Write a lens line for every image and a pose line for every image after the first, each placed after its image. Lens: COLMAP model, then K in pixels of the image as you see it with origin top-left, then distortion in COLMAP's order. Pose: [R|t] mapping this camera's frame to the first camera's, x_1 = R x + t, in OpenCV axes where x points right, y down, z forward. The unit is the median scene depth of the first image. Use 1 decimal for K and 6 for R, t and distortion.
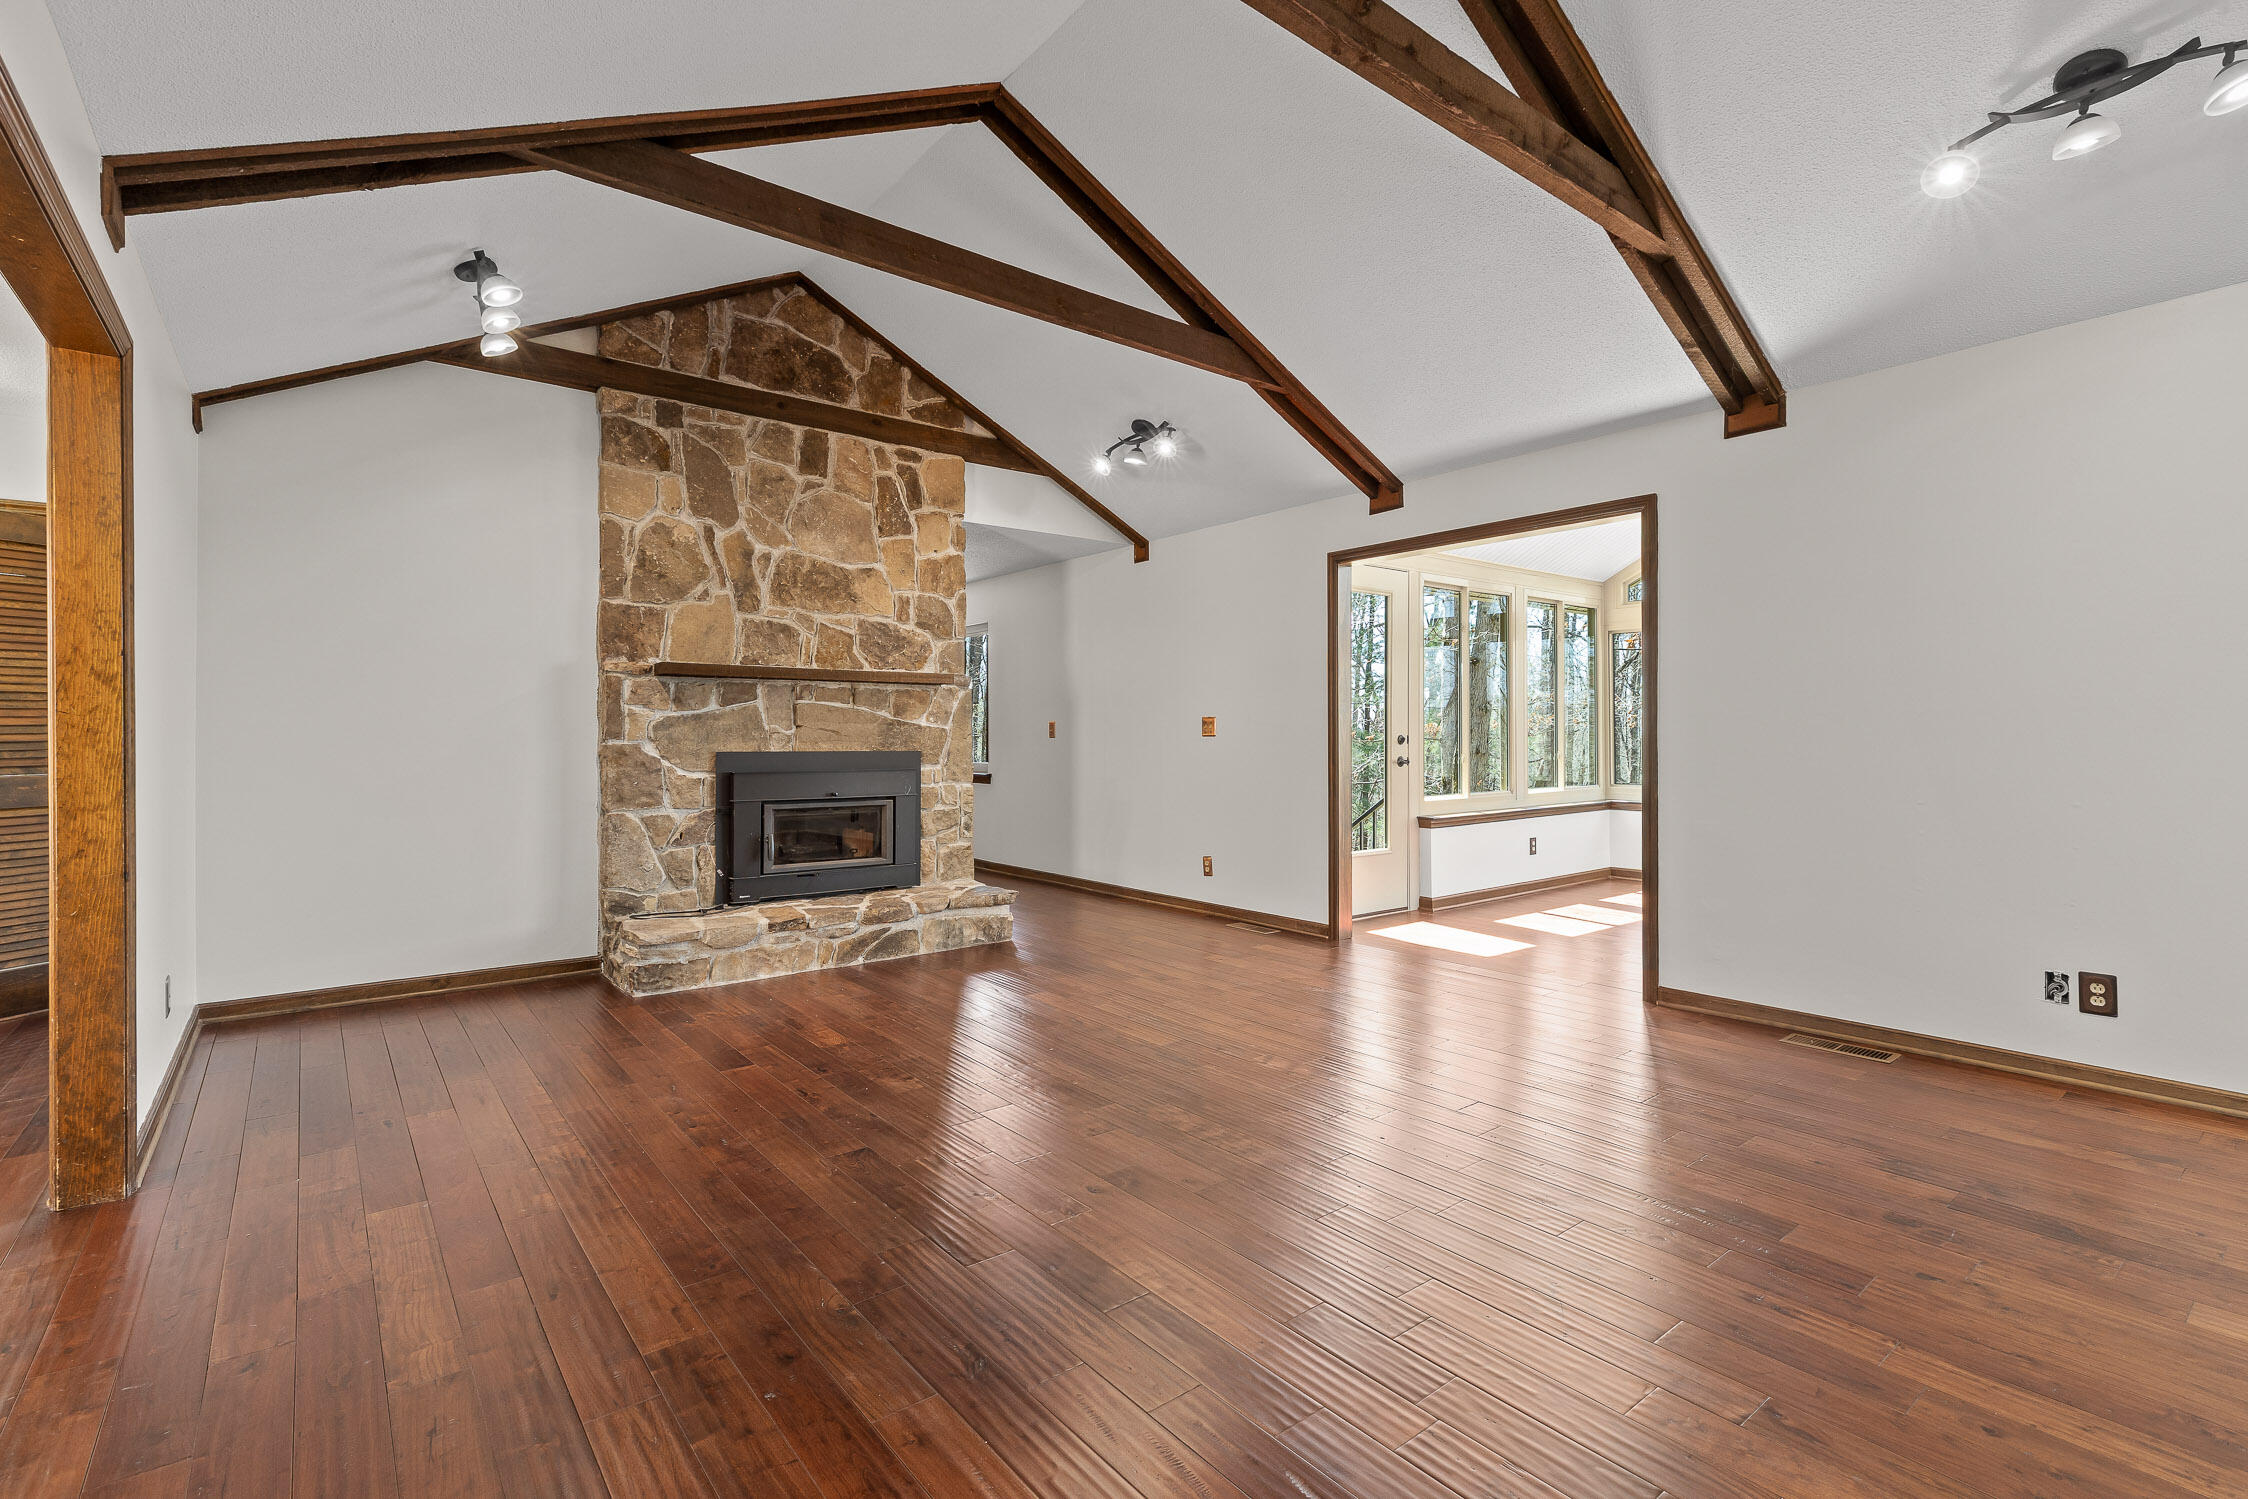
lens RADIAL K [[1021.3, 0, 1133.9], [0, 1021.3, 727.5], [0, 0, 1]] dist [0.000646, 0.001050]
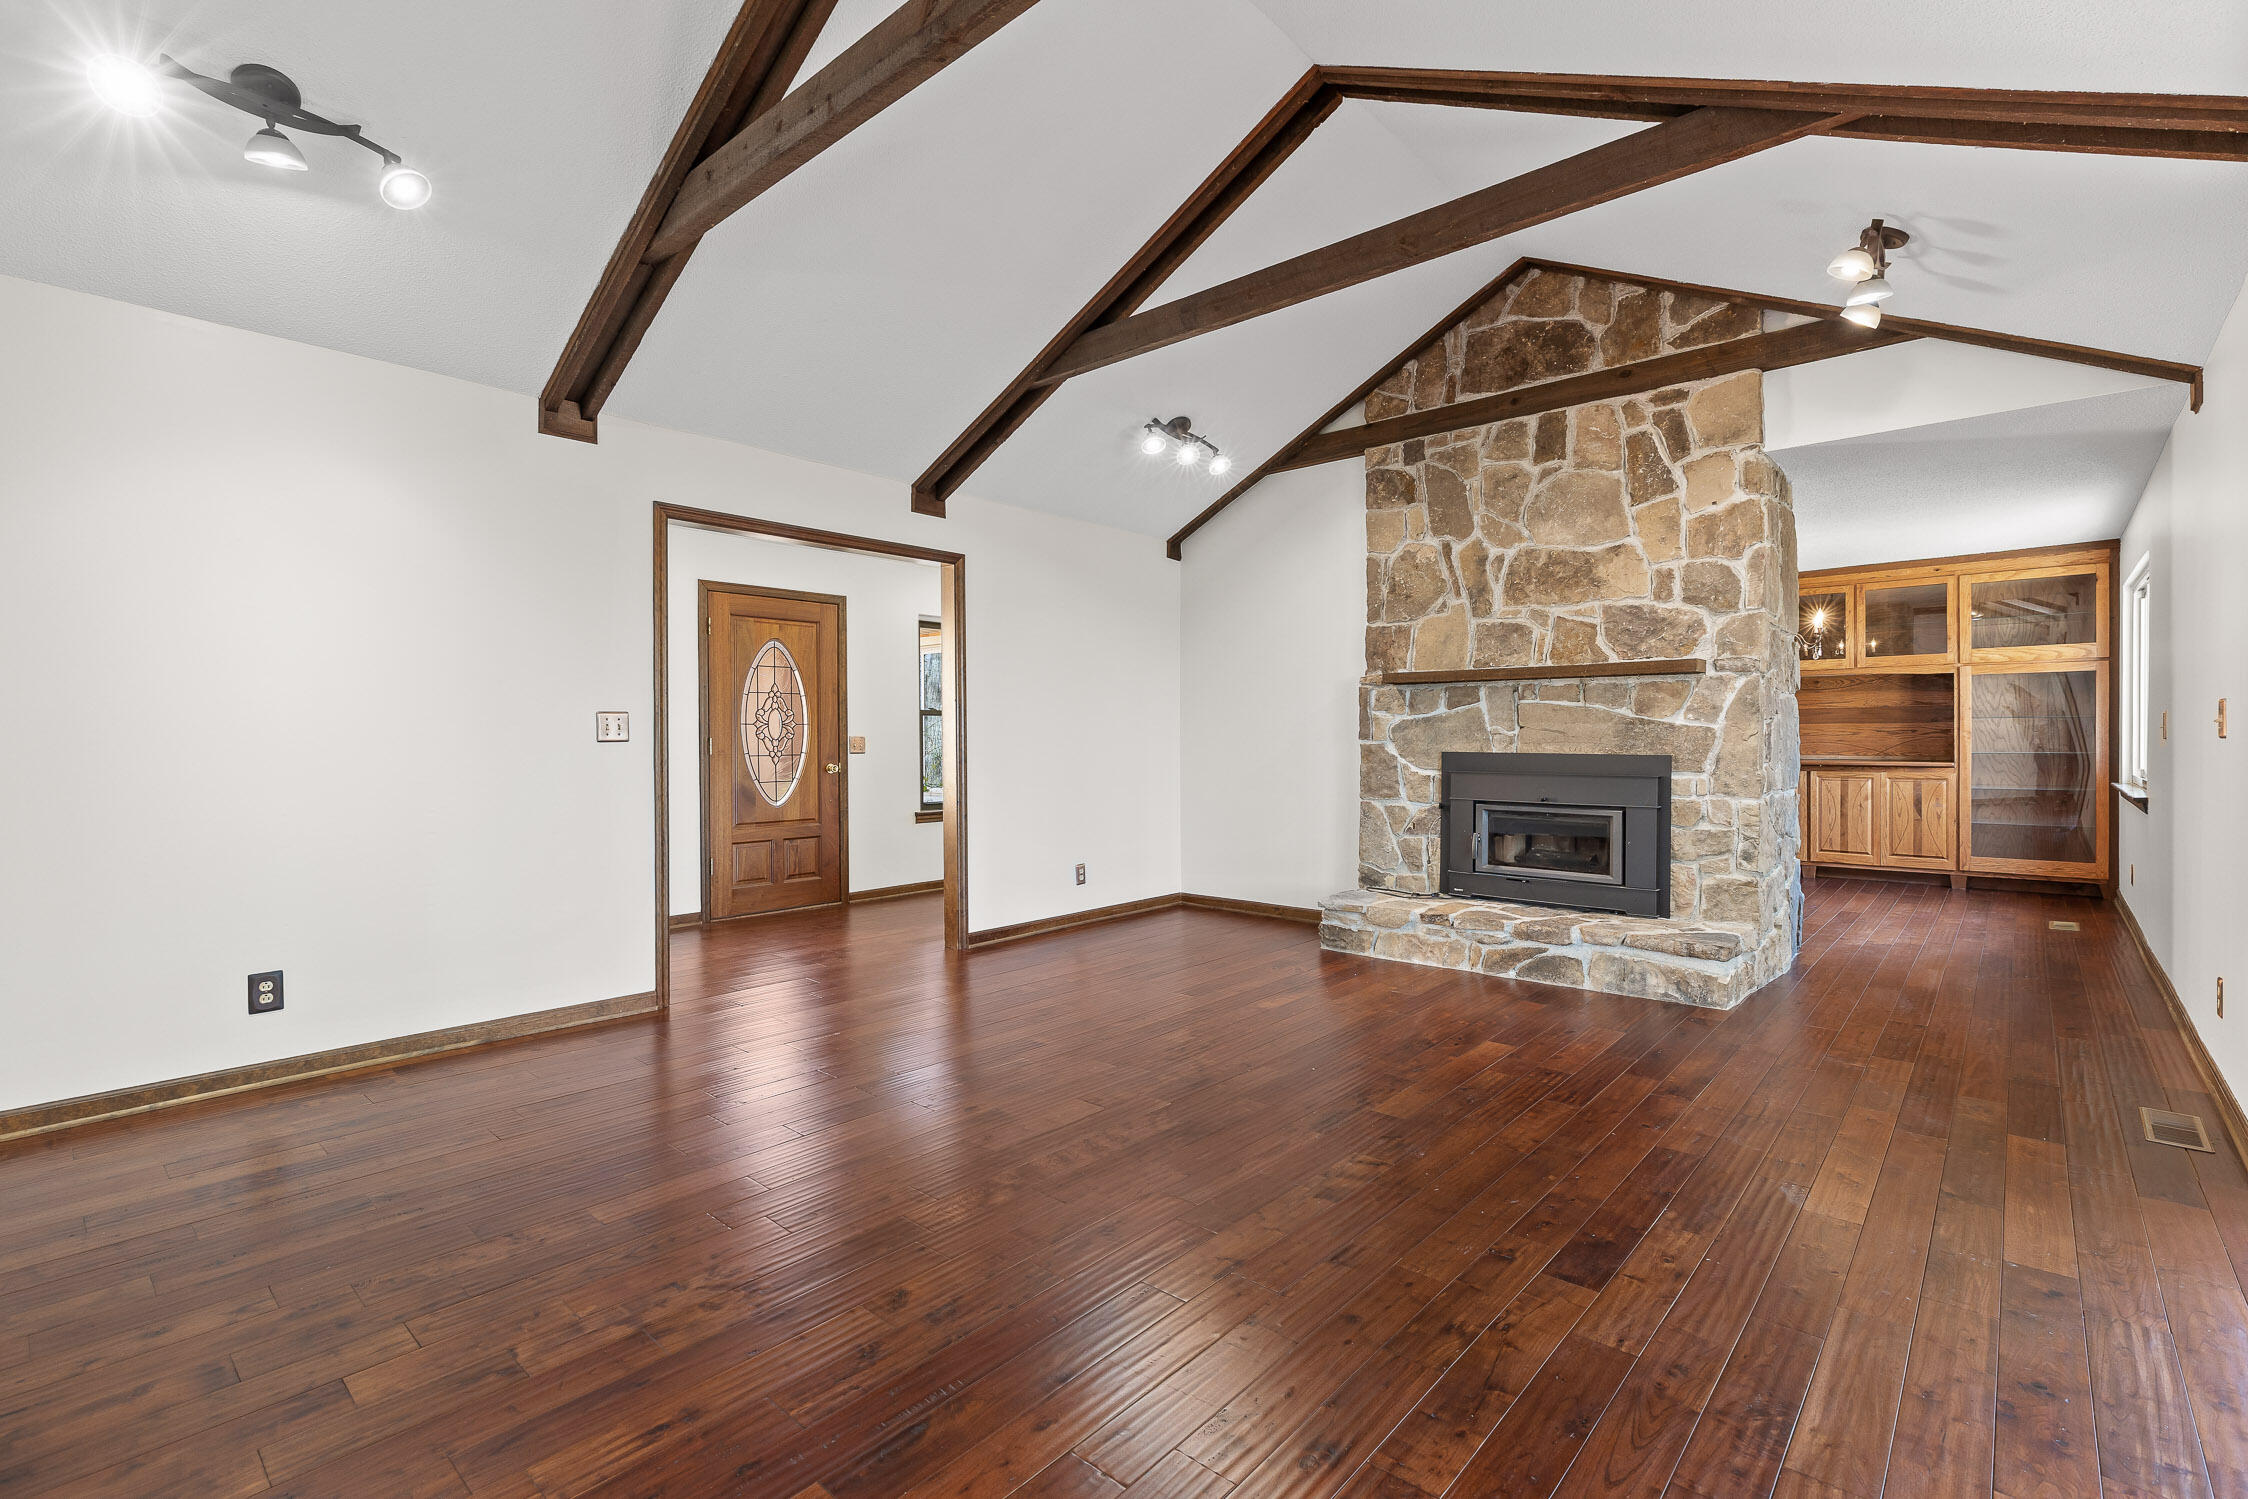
lens RADIAL K [[1021.3, 0, 1129.5], [0, 1021.3, 742.3], [0, 0, 1]] dist [0.000646, 0.001050]
pose [[0.167659, 0.007086, -0.985820, 0.568374], [0.010208, 0.999908, 0.008924, 0.000830], [0.985792, -0.011559, 0.167571, 0.466327]]
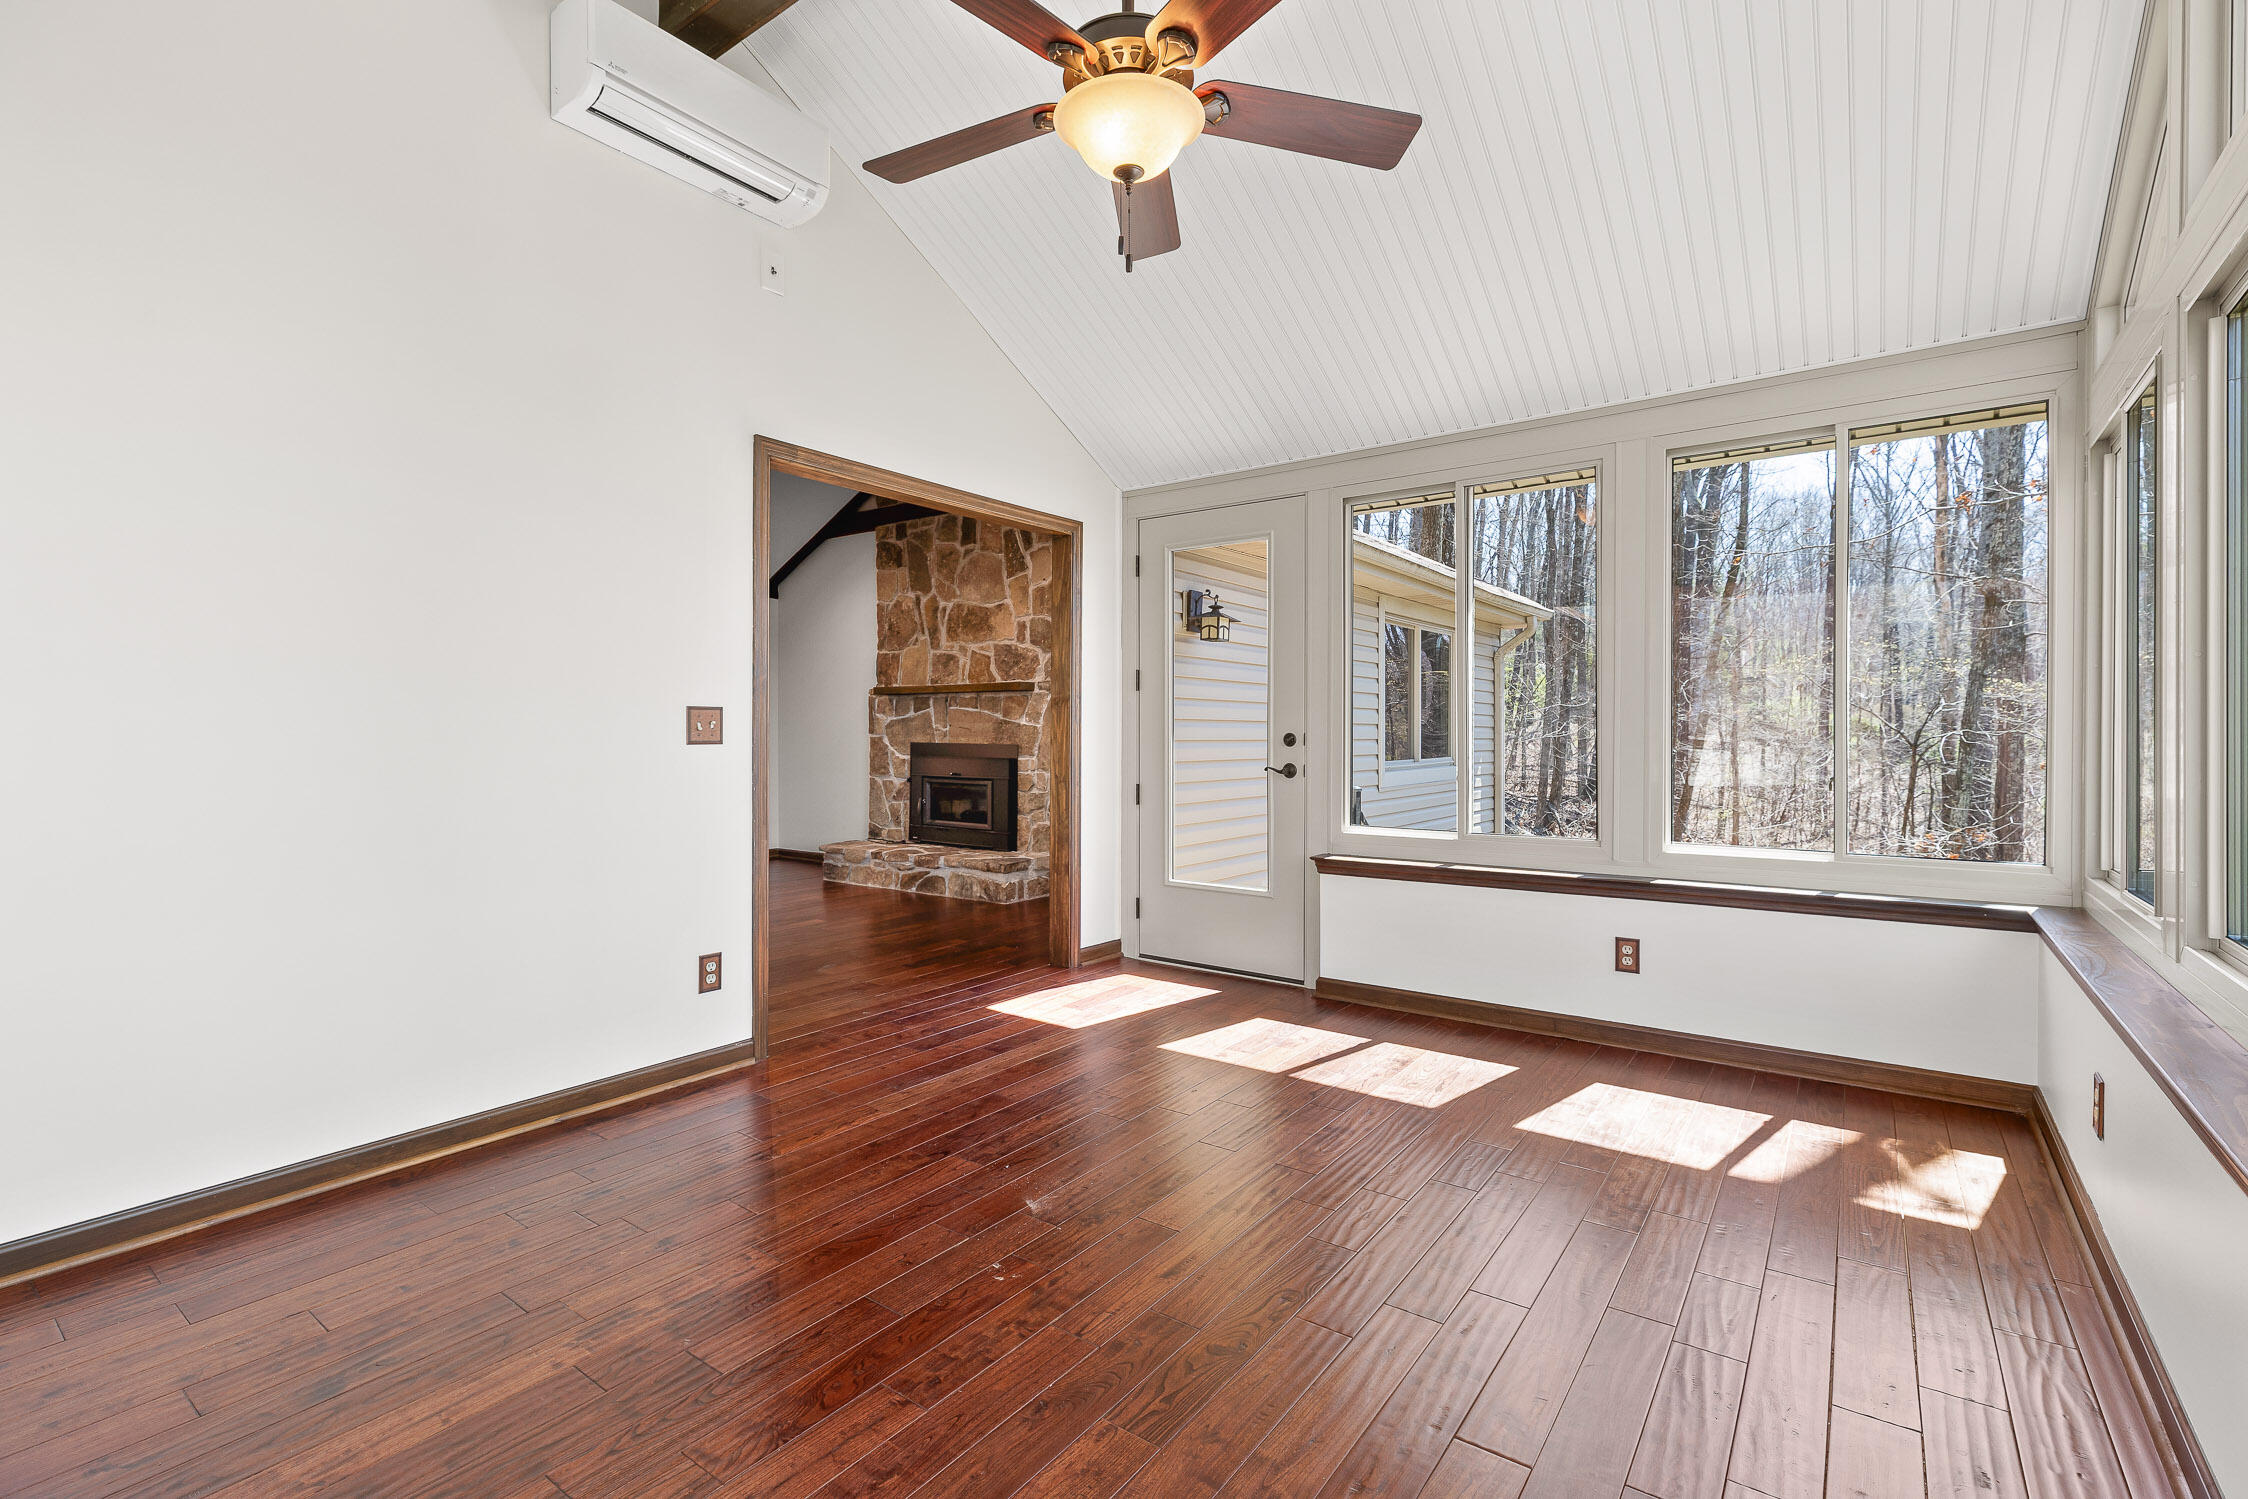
lens RADIAL K [[1021.3, 0, 1129.8], [0, 1021.3, 744.3], [0, 0, 1]] dist [0.000646, 0.001050]
pose [[0.253212, 0.013987, -0.967310, 1.113616], [0.006316, 0.999850, 0.016111, 0.003702], [0.967390, -0.010189, 0.253086, 0.878951]]
